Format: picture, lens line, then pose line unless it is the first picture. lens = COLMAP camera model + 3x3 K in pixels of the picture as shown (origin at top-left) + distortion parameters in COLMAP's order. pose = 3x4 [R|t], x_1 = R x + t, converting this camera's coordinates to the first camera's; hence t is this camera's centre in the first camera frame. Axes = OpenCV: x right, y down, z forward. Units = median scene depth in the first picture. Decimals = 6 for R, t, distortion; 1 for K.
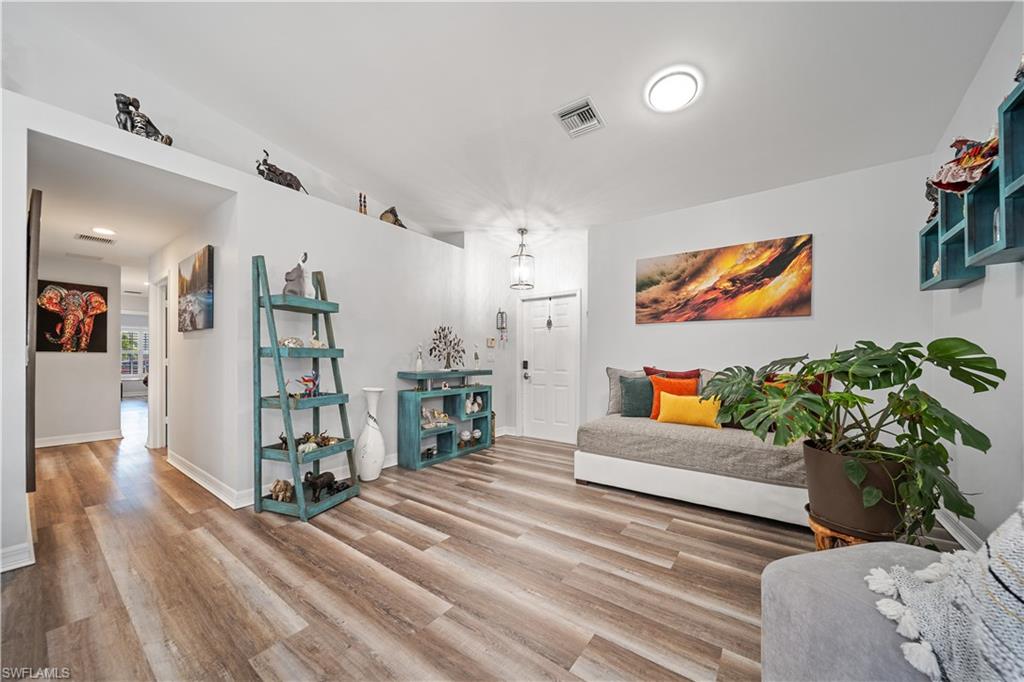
lens RADIAL K [[366.2, 0, 511.5], [0, 366.2, 357.8], [0, 0, 1]] dist [-0.006759, -0.000288]
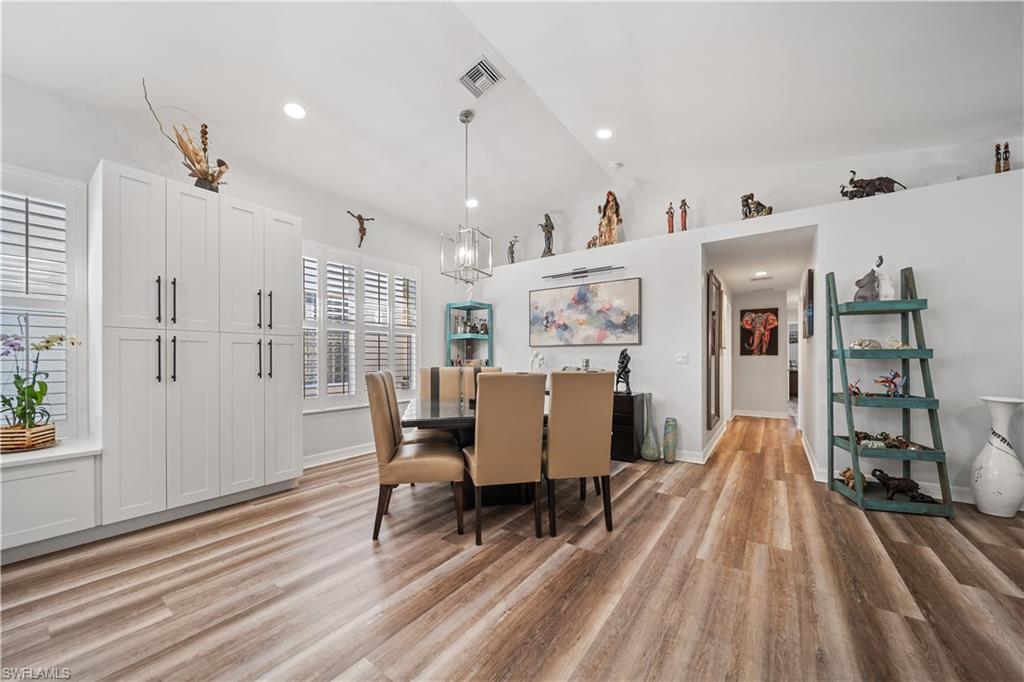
lens RADIAL K [[366.2, 0, 511.5], [0, 366.2, 357.8], [0, 0, 1]] dist [-0.006759, -0.000288]
pose [[0.012813, -0.005497, -0.999903, 0.475100], [0.003944, 0.999977, -0.005447, -0.002256], [0.999910, -0.003874, 0.012835, -0.052393]]
